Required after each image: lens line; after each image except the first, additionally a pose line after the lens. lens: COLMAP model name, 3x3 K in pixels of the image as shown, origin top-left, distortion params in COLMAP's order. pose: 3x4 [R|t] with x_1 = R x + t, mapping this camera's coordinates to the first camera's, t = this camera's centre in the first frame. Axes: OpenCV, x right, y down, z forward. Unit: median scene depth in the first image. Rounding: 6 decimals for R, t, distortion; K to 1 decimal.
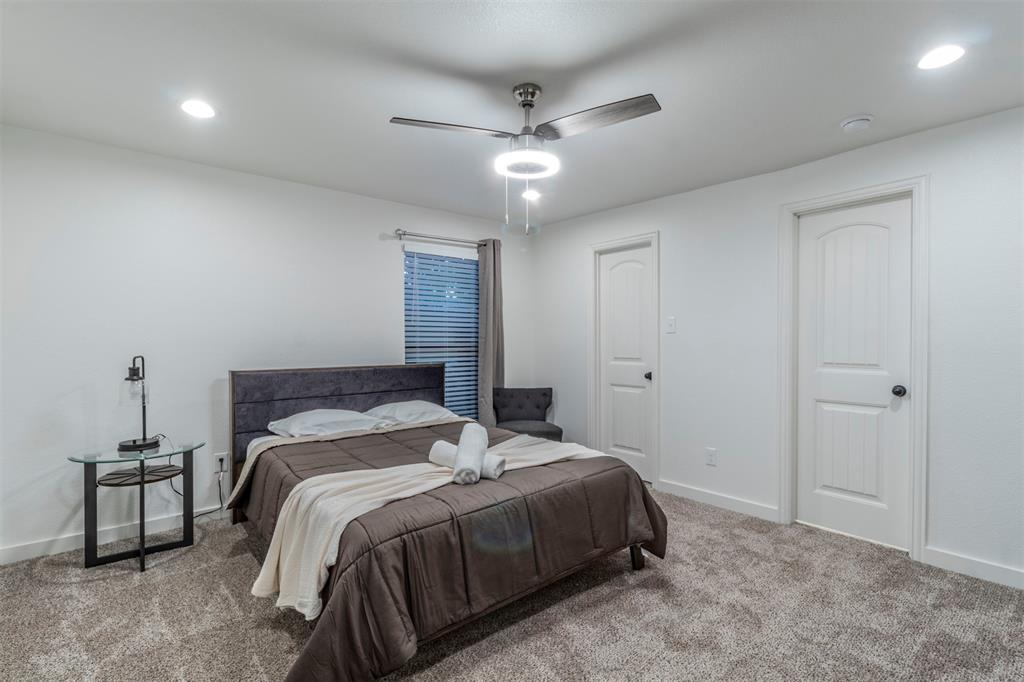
lens RADIAL K [[486.9, 0, 512.0], [0, 486.9, 341.0], [0, 0, 1]] dist [-0.001237, -0.000127]
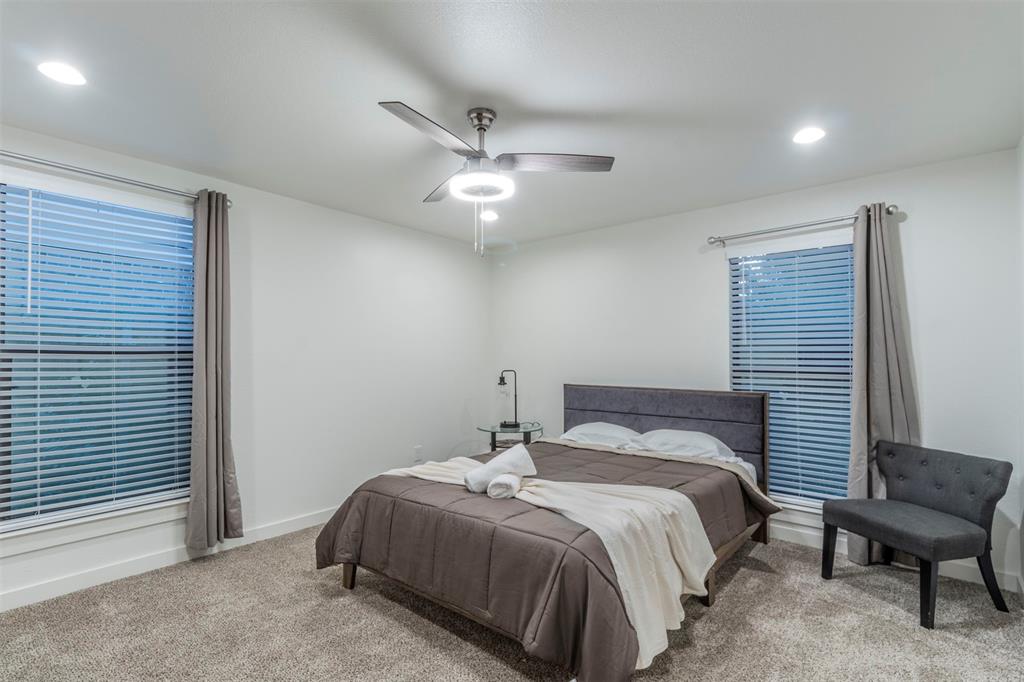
lens RADIAL K [[481.9, 0, 511.9], [0, 481.9, 350.0], [0, 0, 1]] dist [0.000109, -0.000128]
pose [[0.191038, -0.015014, -0.981468, 0.679270], [-0.007436, 0.999832, -0.016742, -0.008366], [0.981554, 0.010496, 0.190895, 0.587929]]
